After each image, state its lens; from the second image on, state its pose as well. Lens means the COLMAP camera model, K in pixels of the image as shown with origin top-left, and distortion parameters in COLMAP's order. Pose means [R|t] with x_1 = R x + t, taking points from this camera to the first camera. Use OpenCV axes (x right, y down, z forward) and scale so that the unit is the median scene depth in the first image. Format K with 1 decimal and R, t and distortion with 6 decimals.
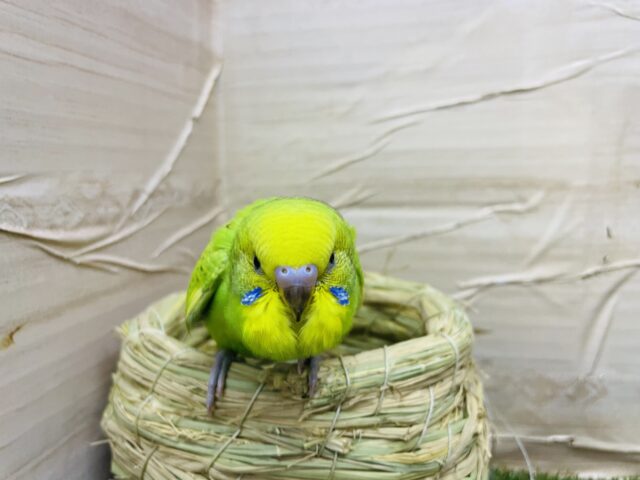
lens RADIAL K [[491.8, 0, 320.0], [0, 491.8, 240.0], [0, 0, 1]] dist [-0.000944, -0.071972]
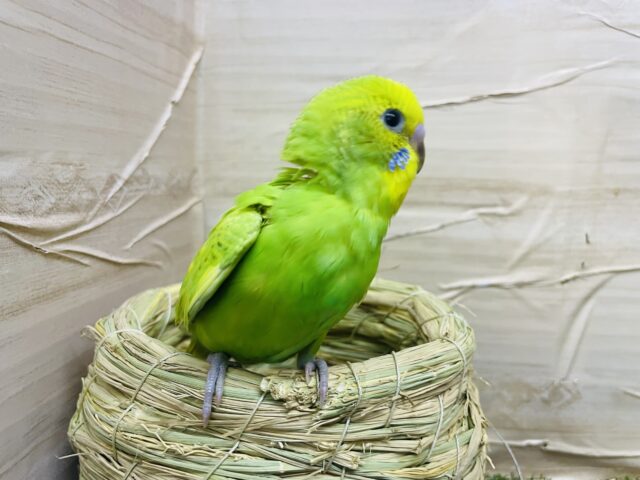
lens RADIAL K [[490.4, 0, 320.1], [0, 490.4, 225.2], [0, 0, 1]] dist [0.005308, -0.064101]
pose [[0.994152, 0.036743, 0.101545, -0.074435], [-0.034570, 0.999136, -0.023076, -0.000634], [-0.102305, 0.019431, 0.994563, 0.047953]]
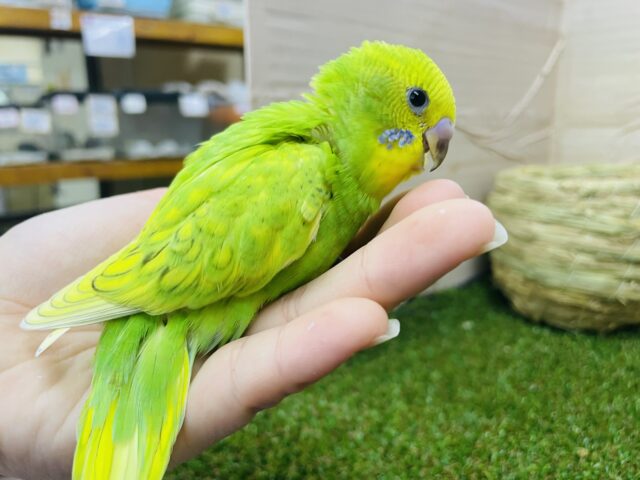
lens RADIAL K [[491.8, 0, 320.0], [0, 491.8, 240.0], [0, 0, 1]] dist [-0.000944, -0.071972]
pose [[0.787587, 0.132371, -0.601818, 0.269890], [-0.088436, 0.990825, 0.102198, 0.257130], [0.609824, -0.027267, 0.792068, -0.984444]]
